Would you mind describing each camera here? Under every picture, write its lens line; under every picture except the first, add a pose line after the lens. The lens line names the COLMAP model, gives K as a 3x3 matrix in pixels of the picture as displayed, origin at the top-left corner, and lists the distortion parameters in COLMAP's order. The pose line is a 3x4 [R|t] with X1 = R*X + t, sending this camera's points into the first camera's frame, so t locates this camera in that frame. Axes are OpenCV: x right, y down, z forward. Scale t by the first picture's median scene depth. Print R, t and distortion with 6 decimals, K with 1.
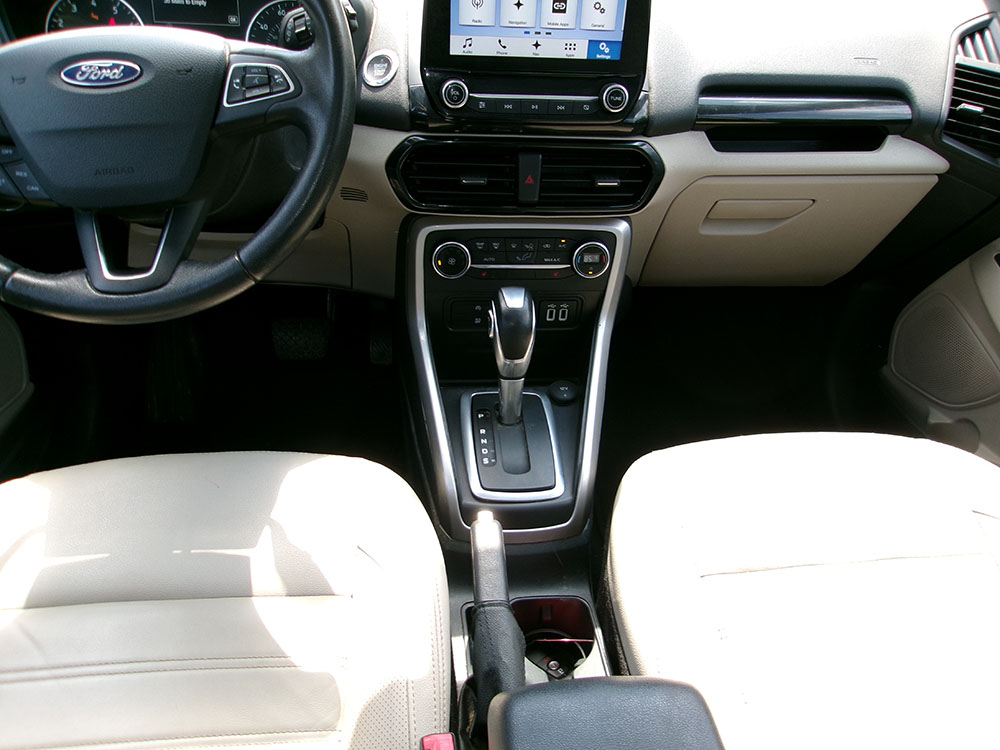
lens RADIAL K [[774.7, 0, 505.8], [0, 774.7, 371.4], [0, 0, 1]] dist [-0.014945, 0.029291]
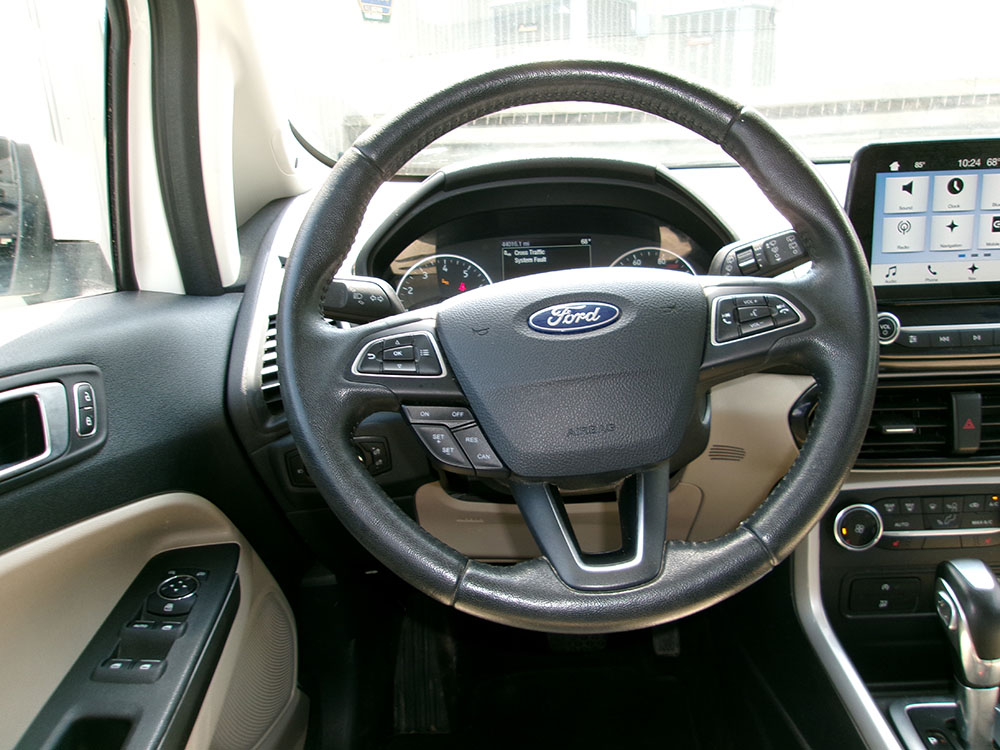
lens RADIAL K [[774.7, 0, 501.9], [0, 774.7, 382.4], [0, 0, 1]] dist [-0.014945, 0.029291]
pose [[0.990756, -0.059038, -0.122138, -0.379664], [0.016687, 0.946537, -0.322162, -0.039155], [0.134628, 0.317146, 0.938772, 0.174501]]
